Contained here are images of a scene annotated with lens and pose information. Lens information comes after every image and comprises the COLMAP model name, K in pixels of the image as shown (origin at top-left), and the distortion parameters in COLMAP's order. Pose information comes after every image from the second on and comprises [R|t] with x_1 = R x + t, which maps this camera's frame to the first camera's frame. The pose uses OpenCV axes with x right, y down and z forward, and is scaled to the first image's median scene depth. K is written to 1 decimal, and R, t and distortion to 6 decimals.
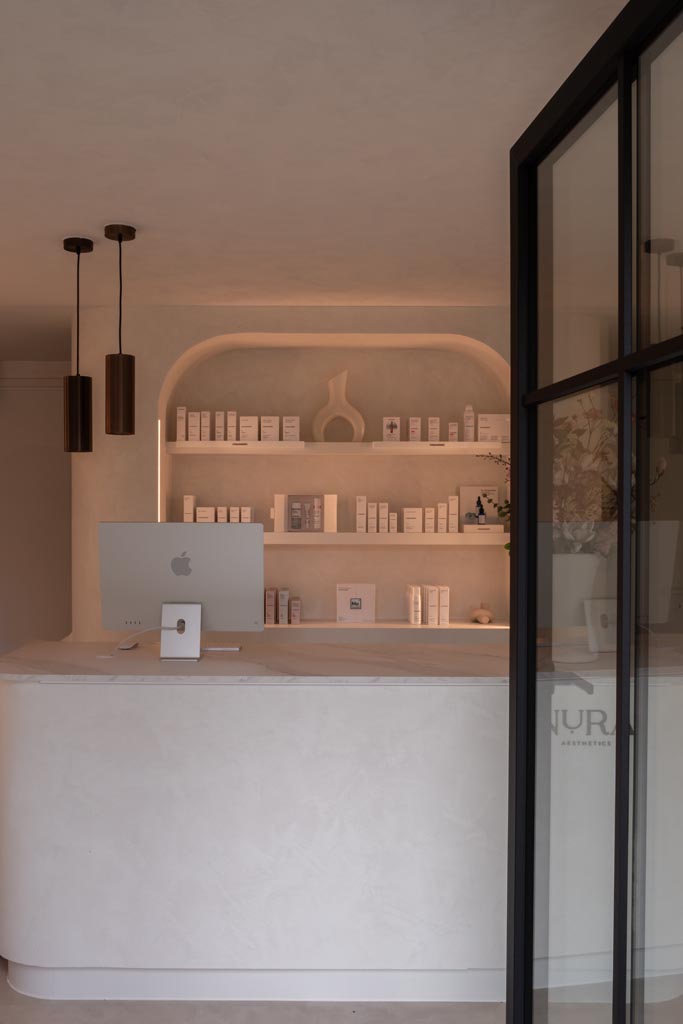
lens RADIAL K [[929.6, 0, 341.5], [0, 929.6, 531.0], [0, 0, 1]] dist [0.001902, 0.000750]
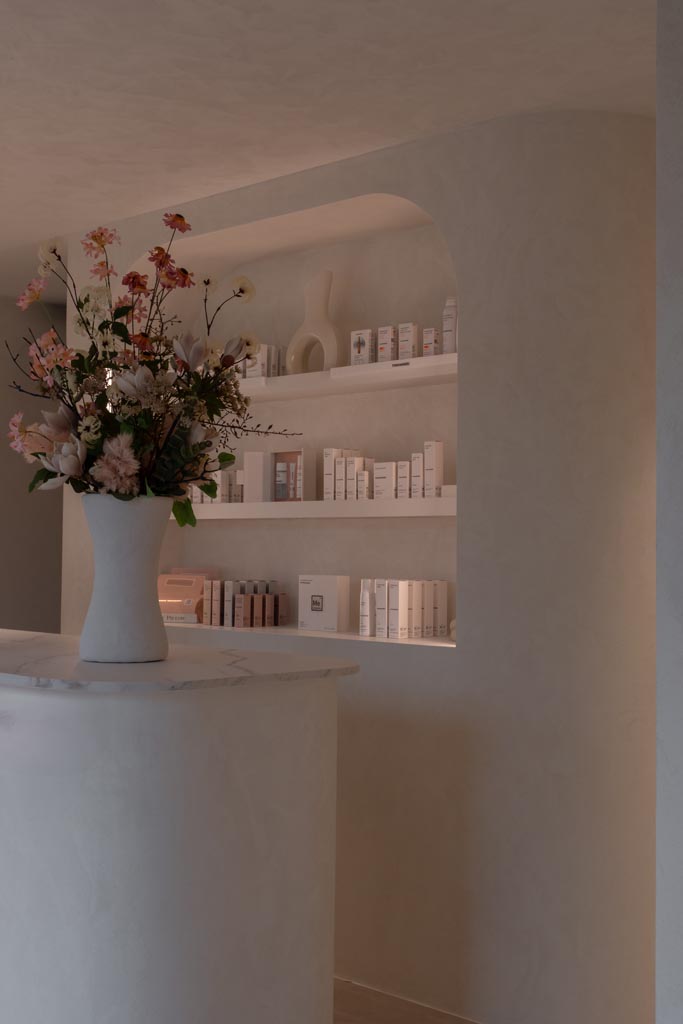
lens RADIAL K [[1272.4, 0, 341.5], [0, 1272.4, 512.0], [0, 0, 1]] dist [0.005853, -0.005879]
pose [[0.737279, -0.015453, -0.675411, 0.671100], [-0.015050, 0.999115, -0.039287, 0.047224], [0.675420, 0.039130, 0.736394, 0.310273]]
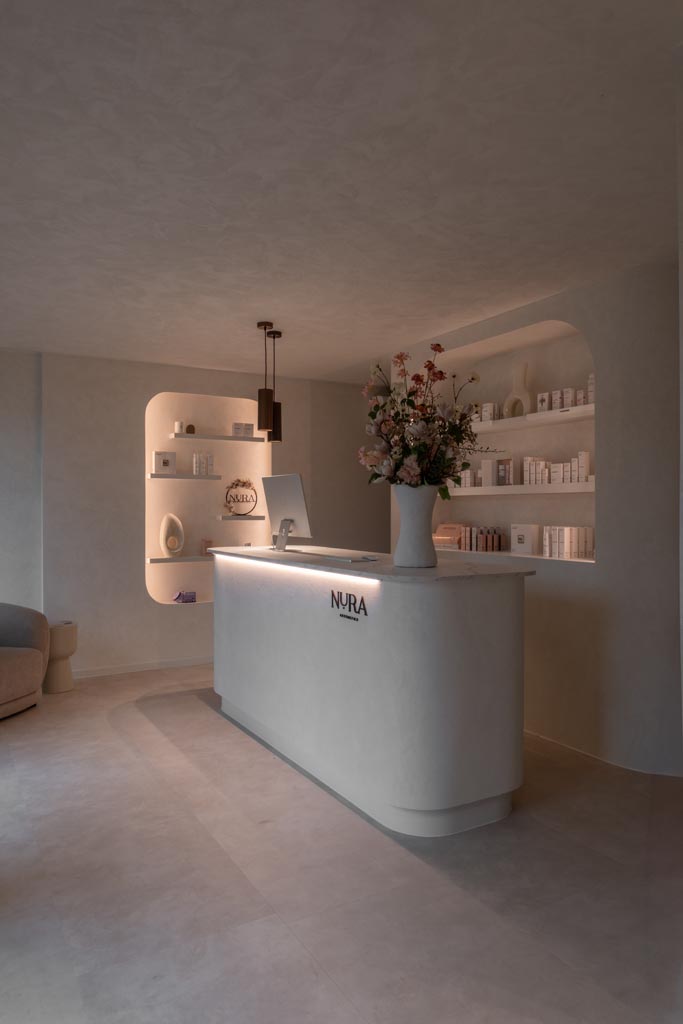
lens RADIAL K [[682.8, 0, 341.5], [0, 682.8, 512.0], [0, 0, 1]] dist [-0.040301, -0.000522]
pose [[0.505875, -0.000833, -0.862606, 0.716746], [-0.007726, 0.999955, -0.005496, 0.047134], [0.862572, 0.009445, 0.505846, 0.294248]]
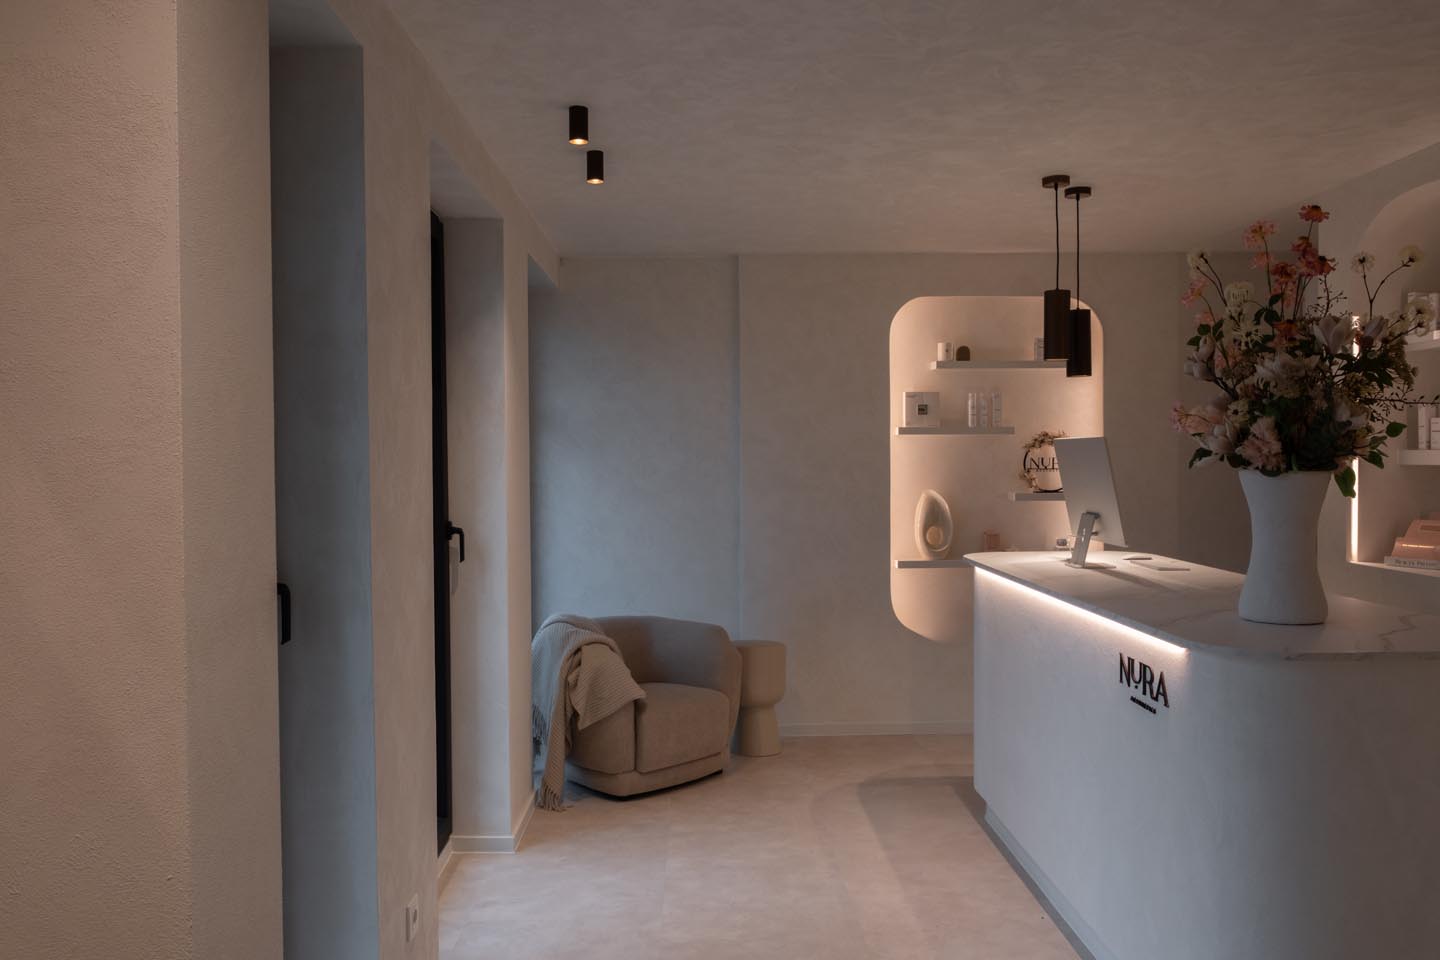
lens RADIAL K [[1102.6, 0, 720.0], [0, 1102.6, 480.0], [0, 0, 1]] dist [-0.040815, -0.000902]
pose [[0.018997, 0.017054, -0.999674, 0.744260], [-0.004320, 0.999847, 0.016975, 0.013530], [0.999810, 0.003996, 0.019068, 0.388595]]
